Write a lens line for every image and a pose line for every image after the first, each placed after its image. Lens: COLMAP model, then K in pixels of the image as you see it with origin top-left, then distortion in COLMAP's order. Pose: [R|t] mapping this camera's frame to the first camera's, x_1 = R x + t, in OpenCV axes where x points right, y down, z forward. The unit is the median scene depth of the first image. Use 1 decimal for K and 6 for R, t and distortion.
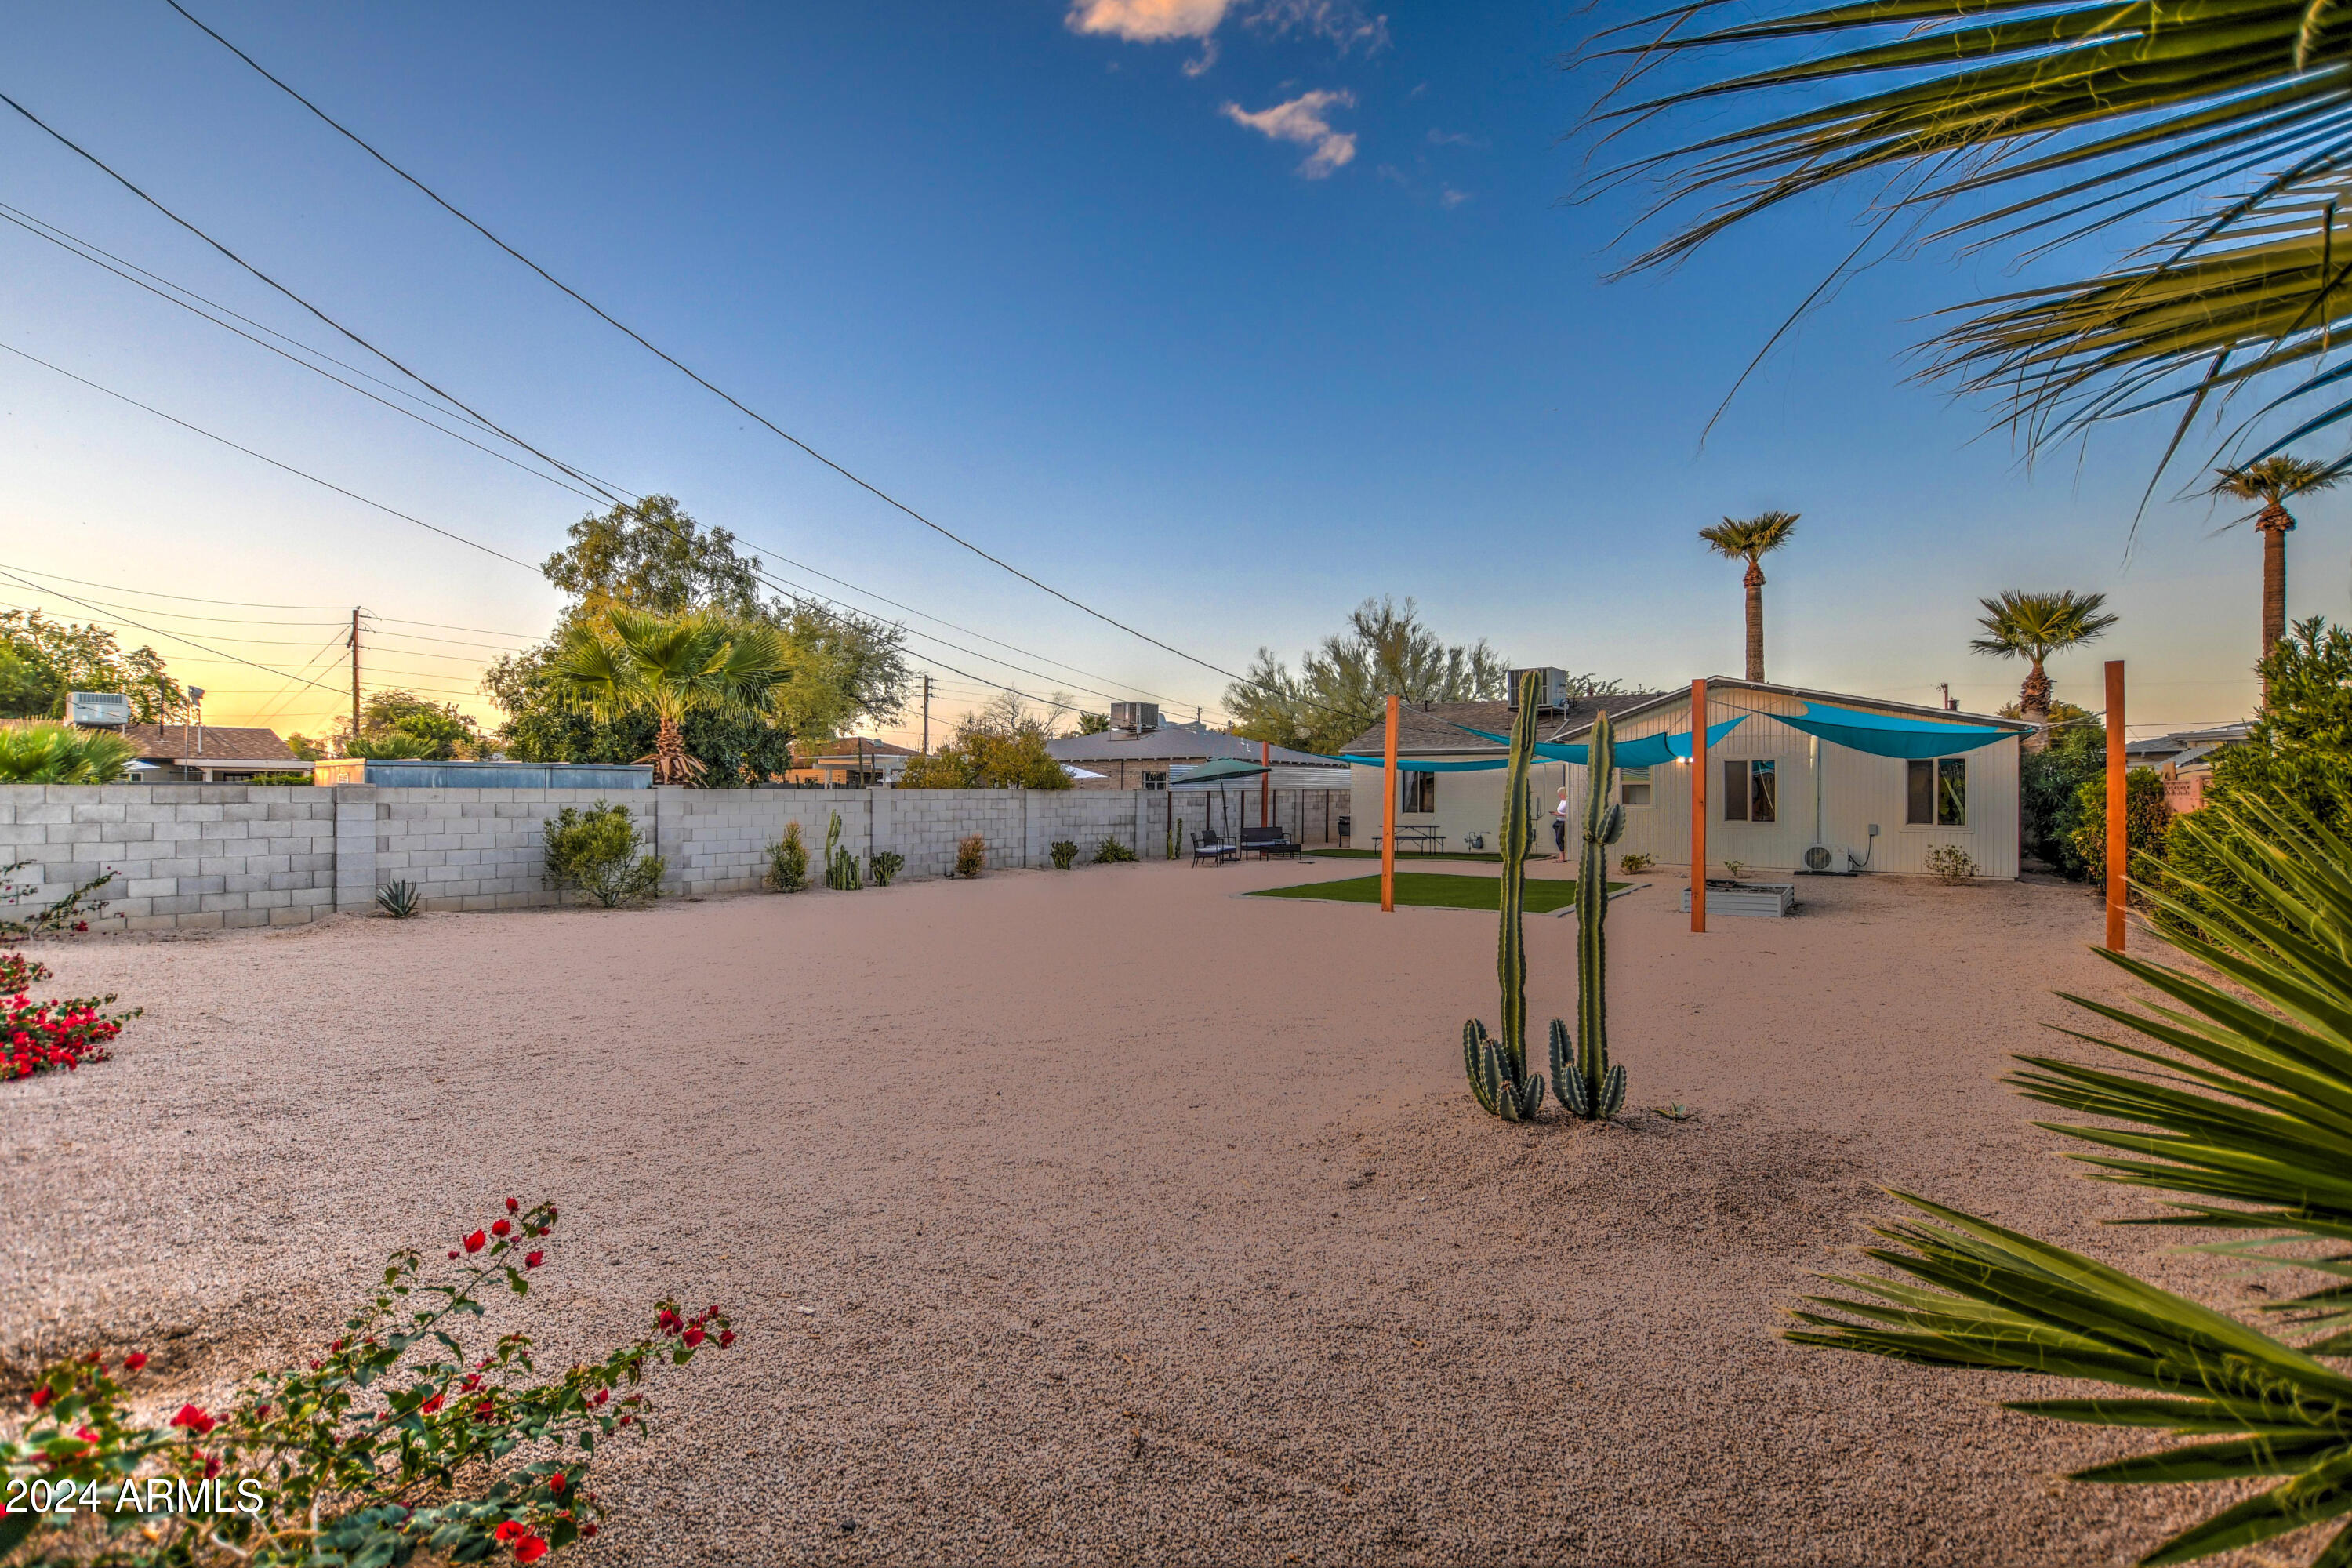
lens RADIAL K [[1055.6, 0, 1184.3], [0, 1055.6, 779.7], [0, 0, 1]] dist [-0.022574, 0.000159]
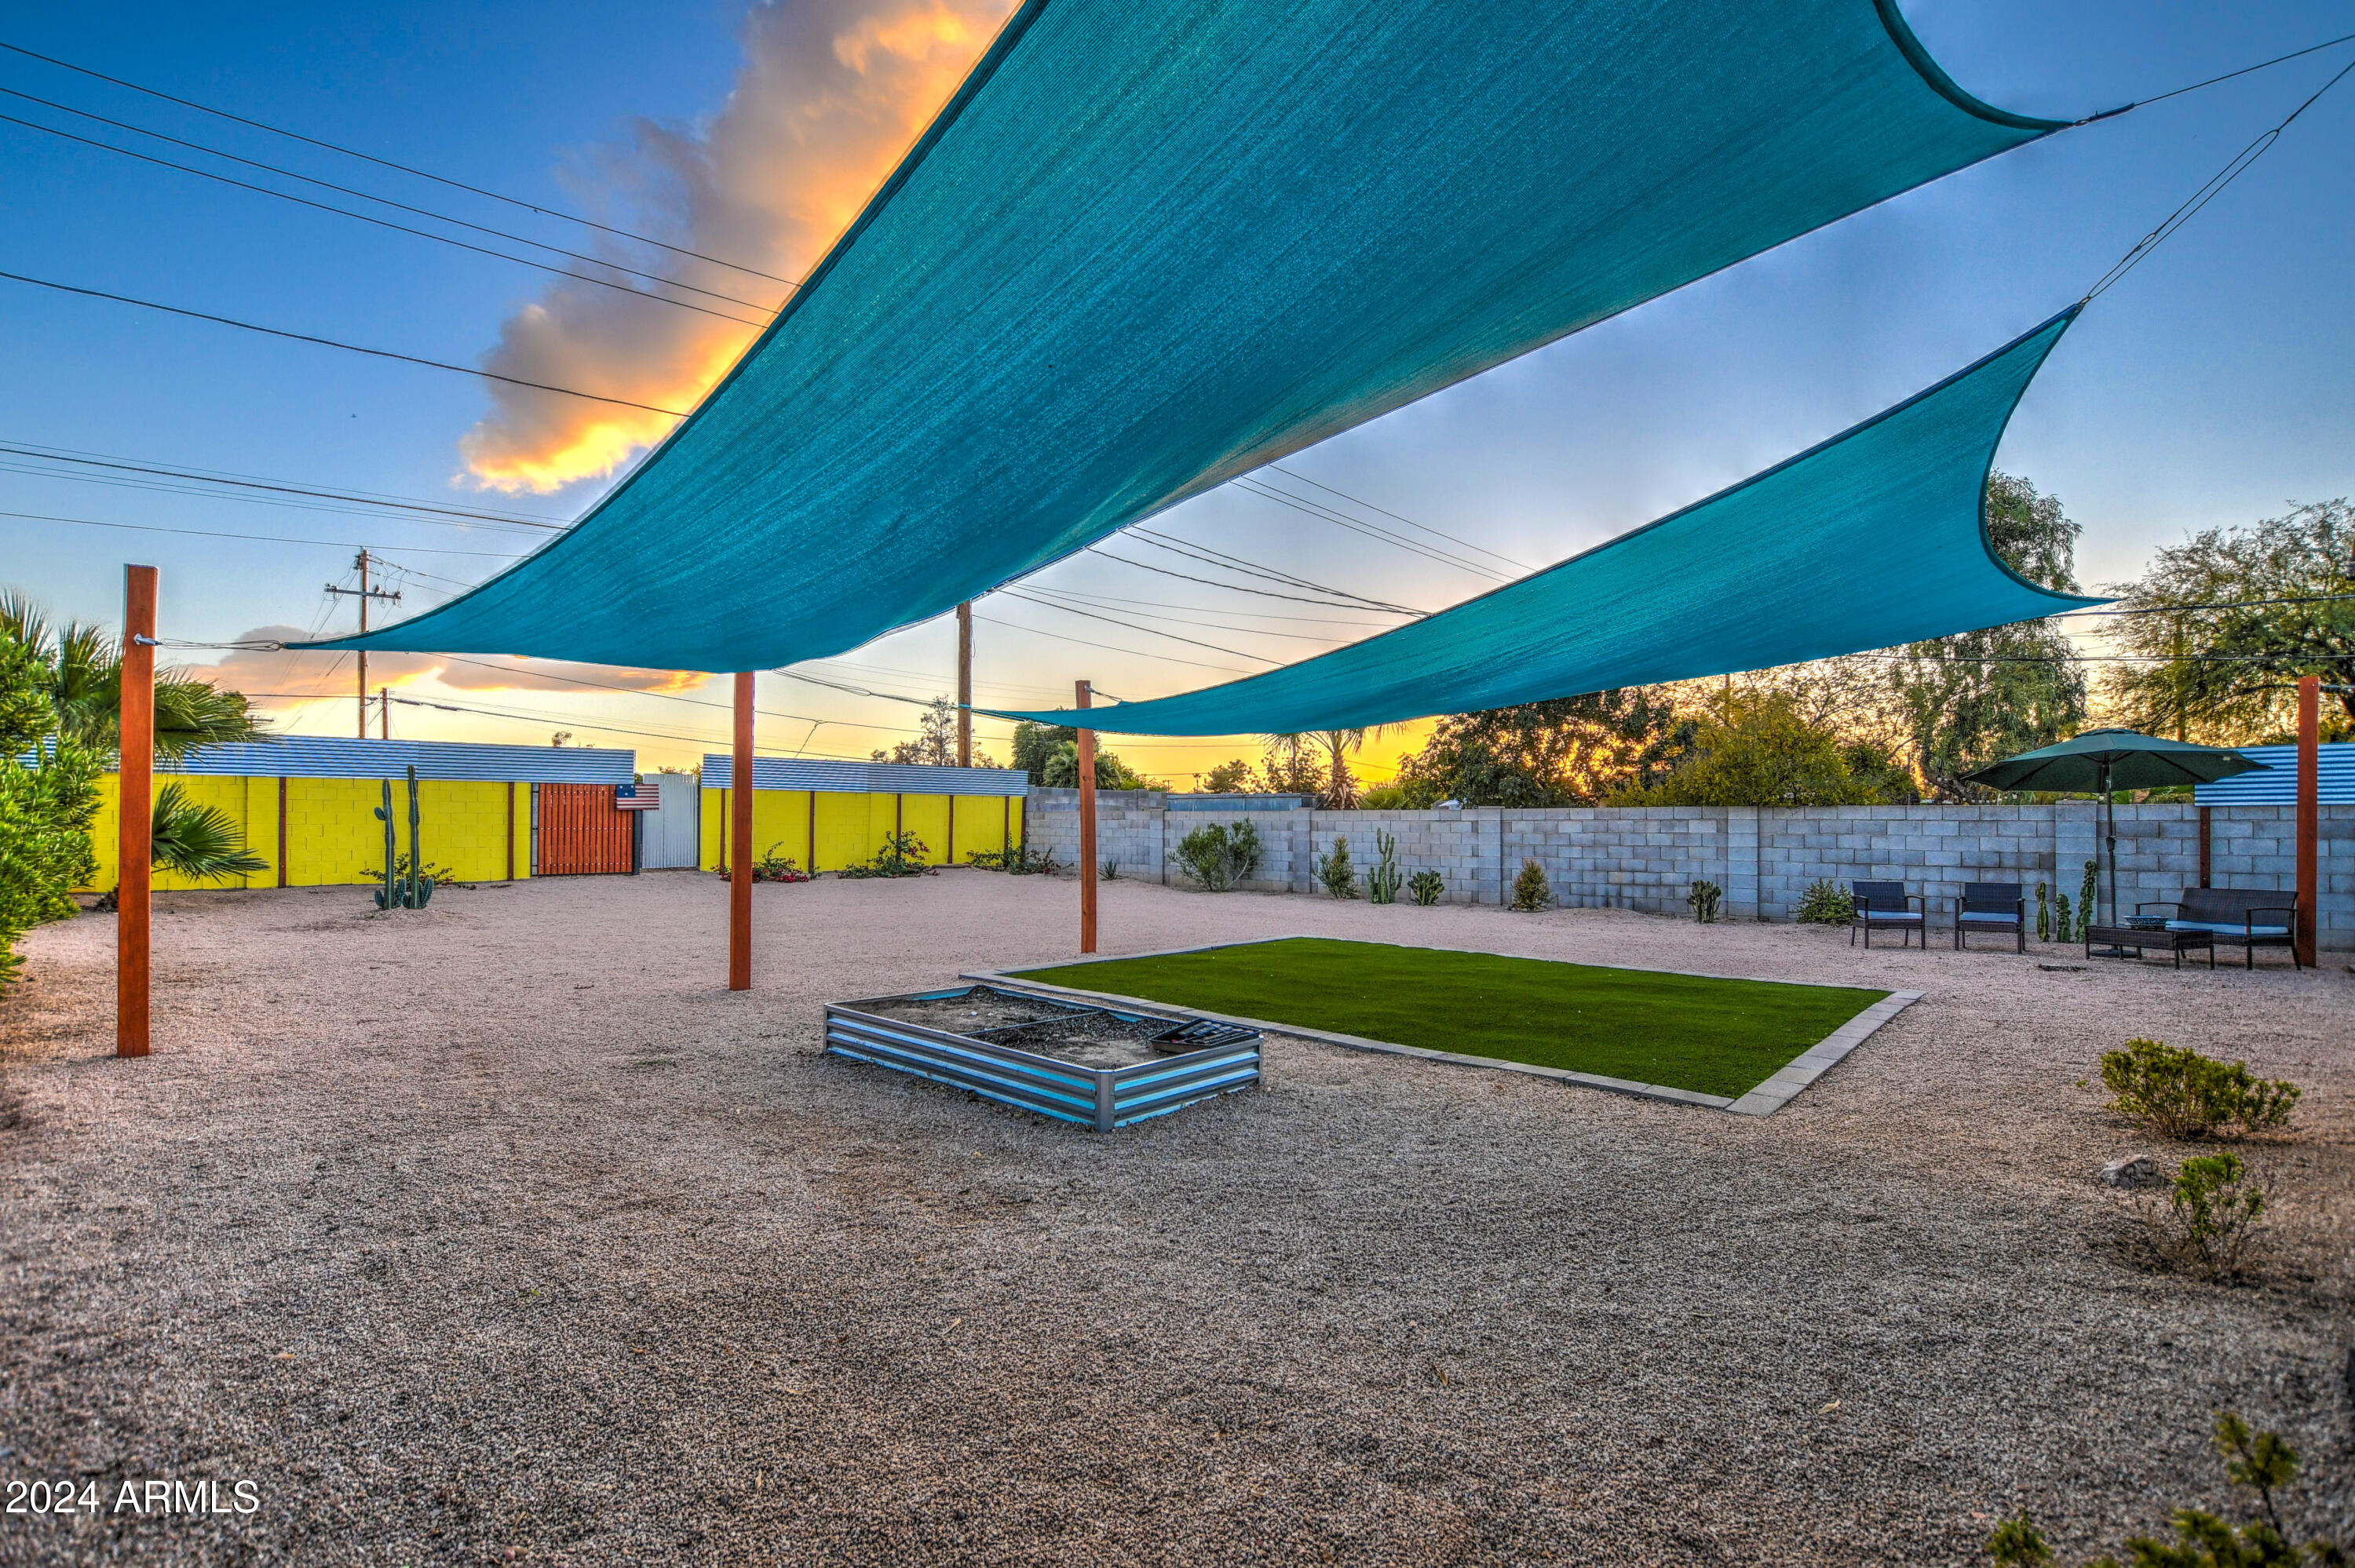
lens RADIAL K [[1055.0, 0, 1188.4], [0, 1055.0, 804.2], [0, 0, 1]] dist [-0.027326, 0.003704]
pose [[-0.142062, -0.018343, -0.989688, 0.678992], [0.008532, 0.999768, -0.019755, 0.021255], [0.989821, -0.011250, -0.141872, 0.856531]]
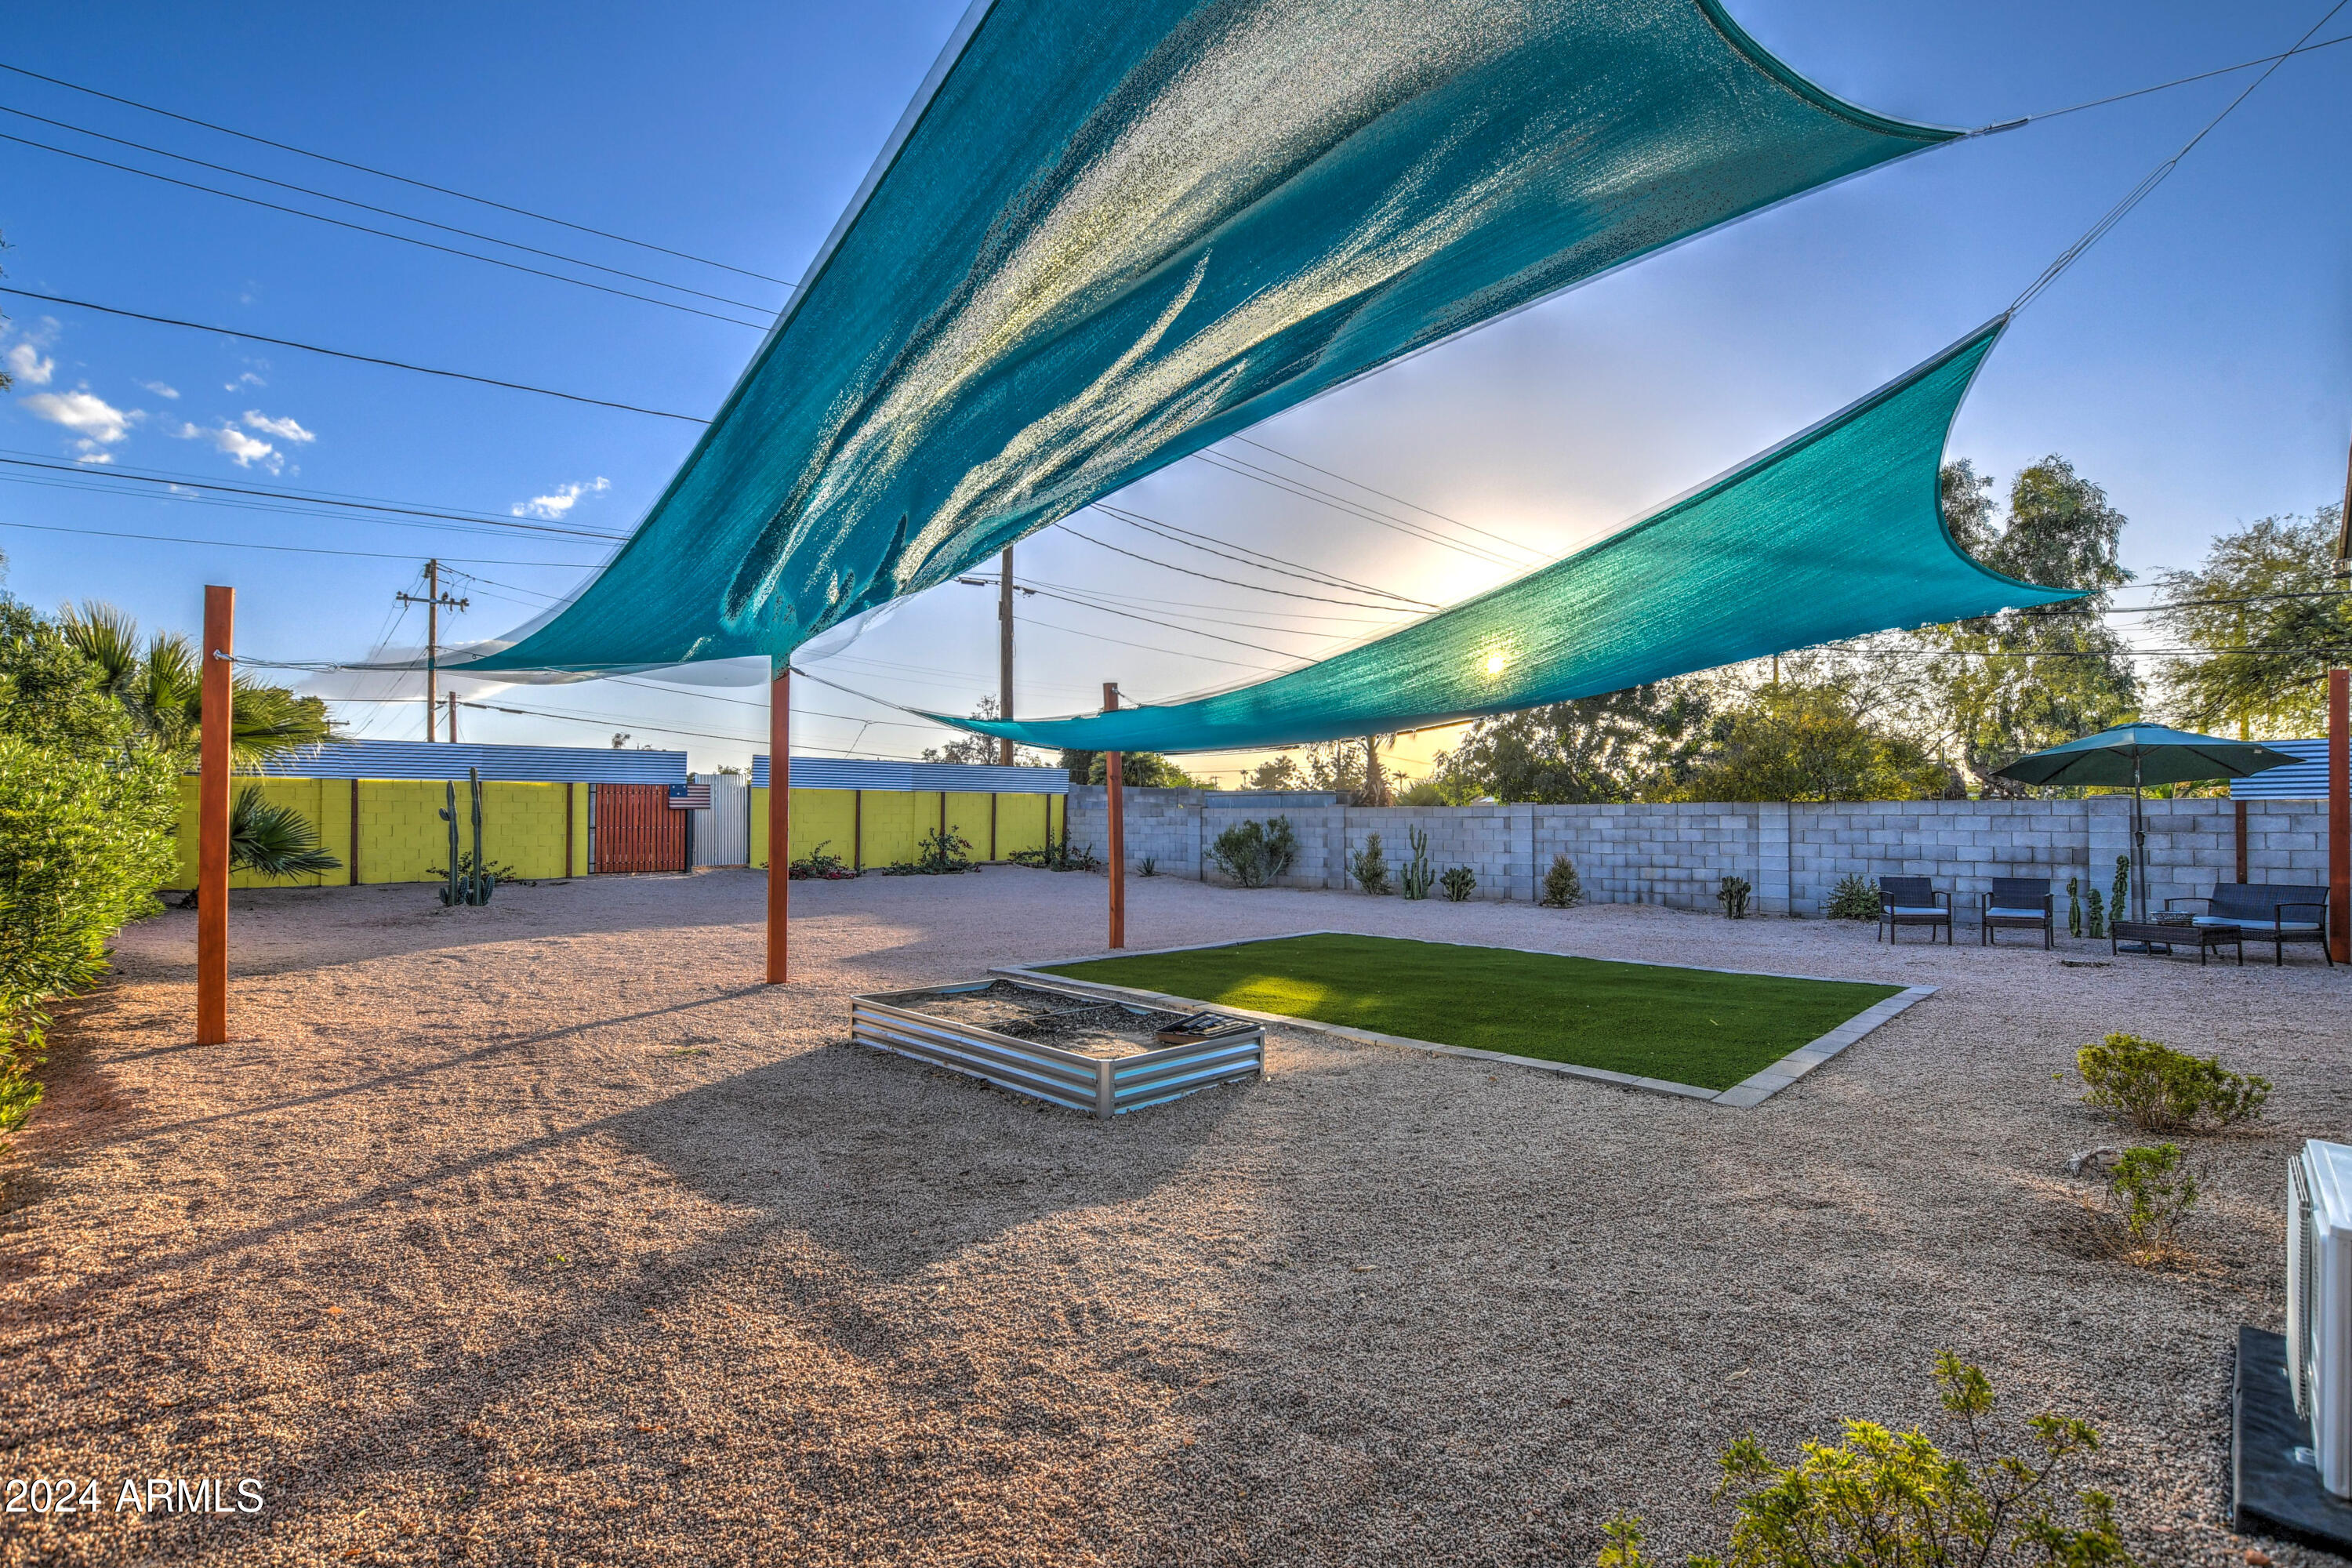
lens RADIAL K [[1050.3, 0, 1201.2], [0, 1050.3, 793.8], [0, 0, 1]] dist [-0.028231, 0.003659]
pose [[-0.175701, -0.023841, -0.984155, 0.687744], [0.011969, 0.999581, -0.026351, 0.020128], [0.984371, -0.016410, -0.175342, 0.871120]]
